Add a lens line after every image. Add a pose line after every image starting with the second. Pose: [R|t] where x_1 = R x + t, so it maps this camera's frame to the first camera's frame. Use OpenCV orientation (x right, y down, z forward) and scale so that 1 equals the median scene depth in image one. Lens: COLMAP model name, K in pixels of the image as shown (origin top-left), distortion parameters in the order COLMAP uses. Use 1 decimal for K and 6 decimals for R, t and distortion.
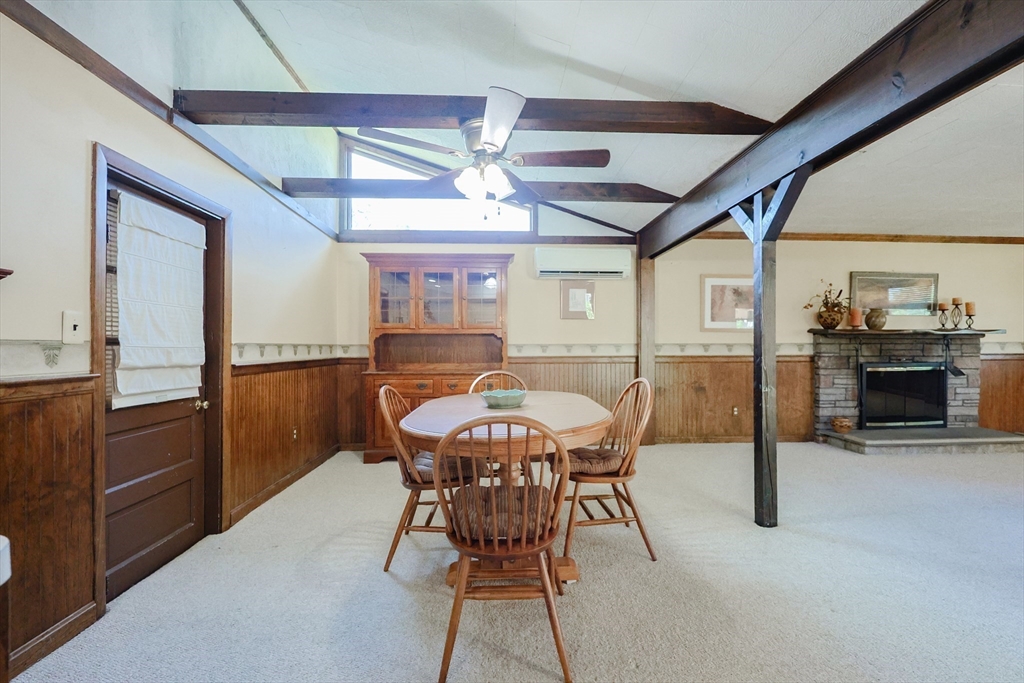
lens RADIAL K [[438.6, 0, 517.9], [0, 438.6, 341.8], [0, 0, 1]] dist [-0.000967, 0.000047]
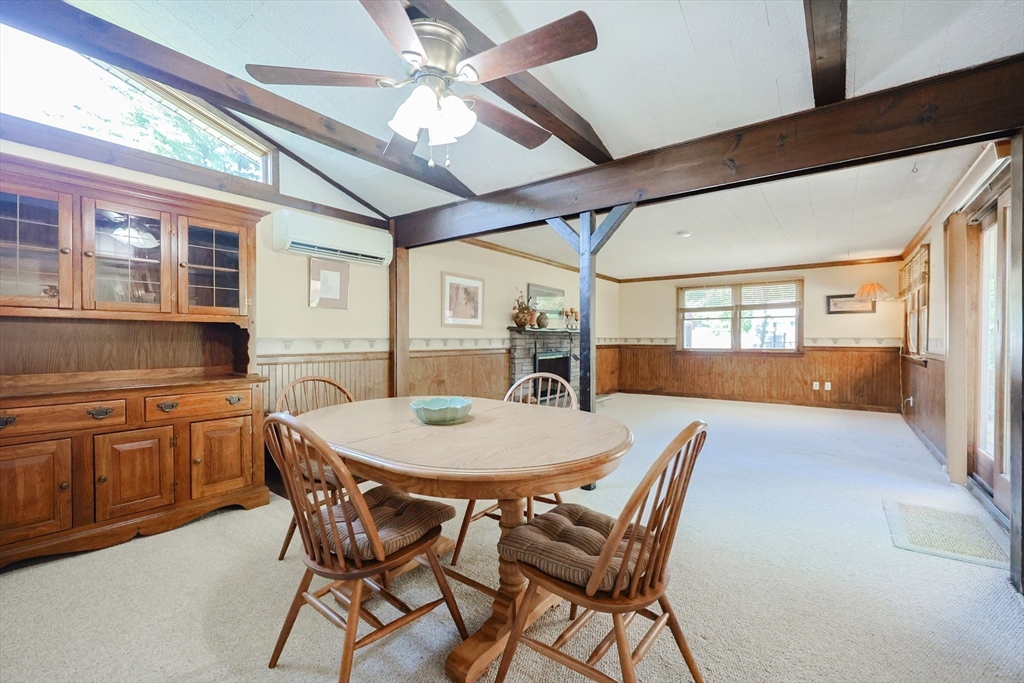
lens RADIAL K [[439.1, 0, 509.6], [0, 439.1, 340.8], [0, 0, 1]] dist [-0.000791, -0.000026]
pose [[0.633872, -0.001890, 0.773436, -0.286045], [-0.001831, 0.999991, 0.003945, 0.005754], [-0.773436, -0.003917, 0.633862, 0.221337]]
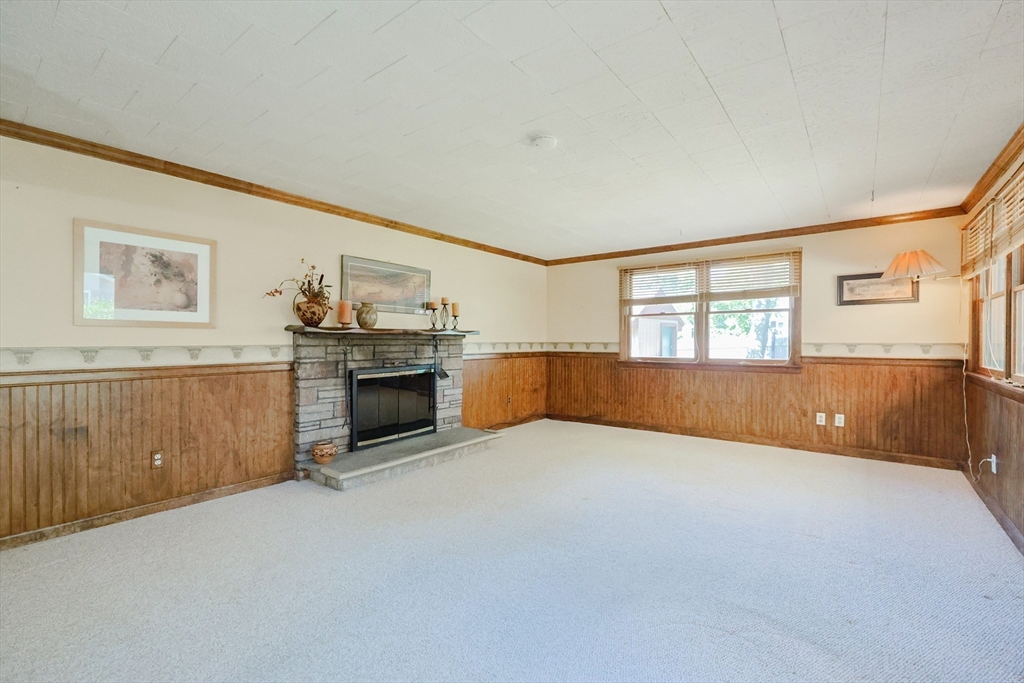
lens RADIAL K [[438.6, 0, 517.9], [0, 438.6, 341.8], [0, 0, 1]] dist [-0.000967, 0.000047]
pose [[0.650913, -0.001736, 0.759150, 0.367599], [-0.000724, 0.999996, 0.002907, -0.004766], [-0.759152, -0.002442, 0.650909, 0.241661]]
